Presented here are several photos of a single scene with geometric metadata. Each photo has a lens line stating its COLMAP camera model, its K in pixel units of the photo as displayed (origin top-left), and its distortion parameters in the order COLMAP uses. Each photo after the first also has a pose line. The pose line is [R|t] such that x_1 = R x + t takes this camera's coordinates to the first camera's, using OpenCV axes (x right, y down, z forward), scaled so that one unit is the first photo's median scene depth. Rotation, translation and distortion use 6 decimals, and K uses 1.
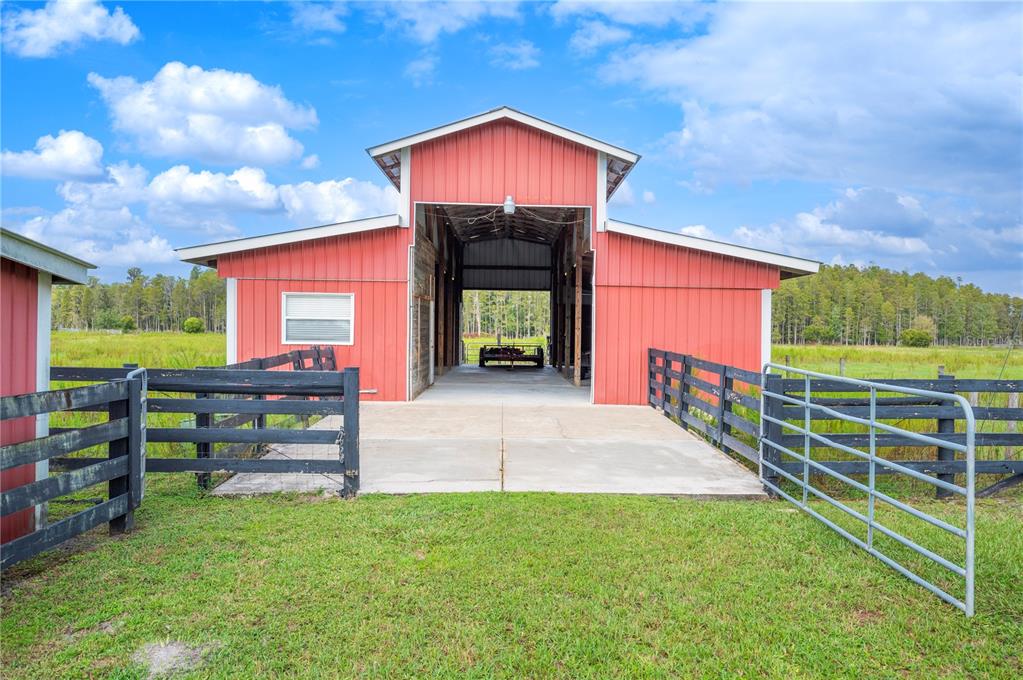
lens RADIAL K [[769.7, 0, 511.5], [0, 769.7, 340.0], [0, 0, 1]] dist [-0.000009, -0.000023]
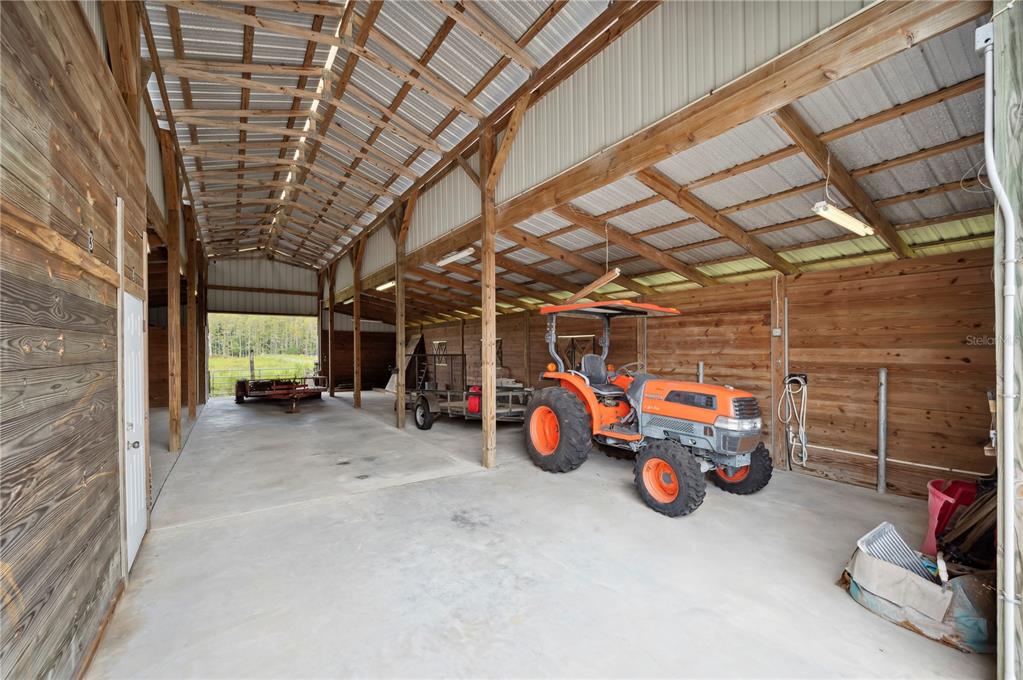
lens RADIAL K [[408.5, 0, 511.6], [0, 408.5, 345.5], [0, 0, 1]] dist [0.001890, -0.000075]
pose [[0.825869, -0.011982, 0.563734, -0.040005], [0.024147, 0.999609, -0.014129, -0.013281], [-0.563344, 0.025281, 0.825835, 0.424902]]
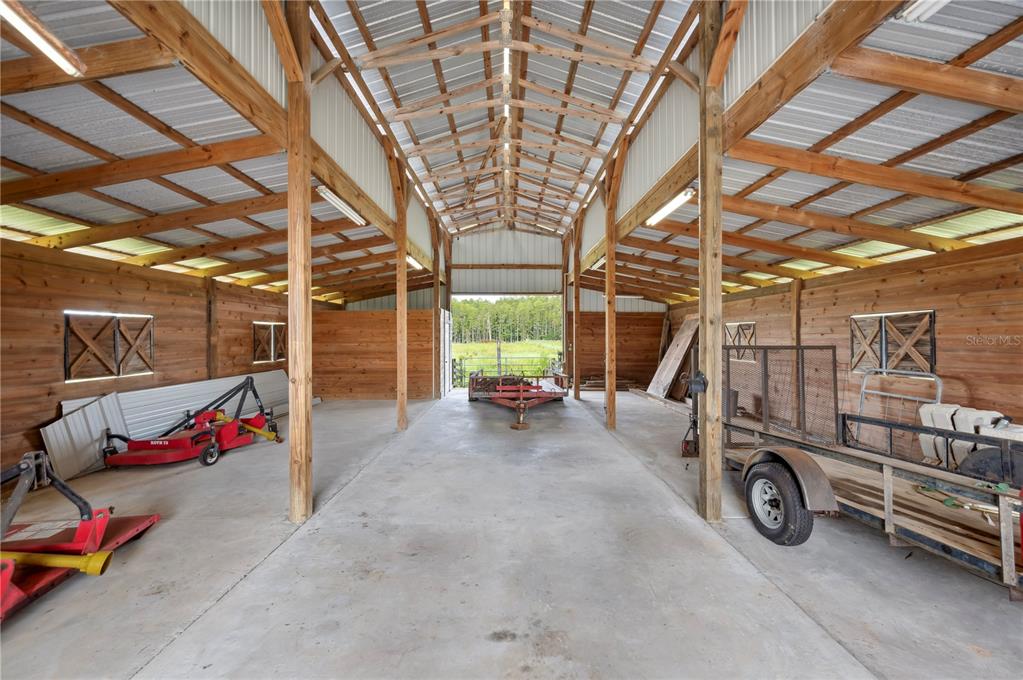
lens RADIAL K [[408.5, 0, 511.6], [0, 408.5, 345.5], [0, 0, 1]] dist [0.001890, -0.000075]
pose [[0.999846, -0.016211, 0.006668, -0.005188], [0.016165, 0.999846, 0.006854, -0.015024], [-0.006778, -0.006745, 0.999954, 0.576215]]
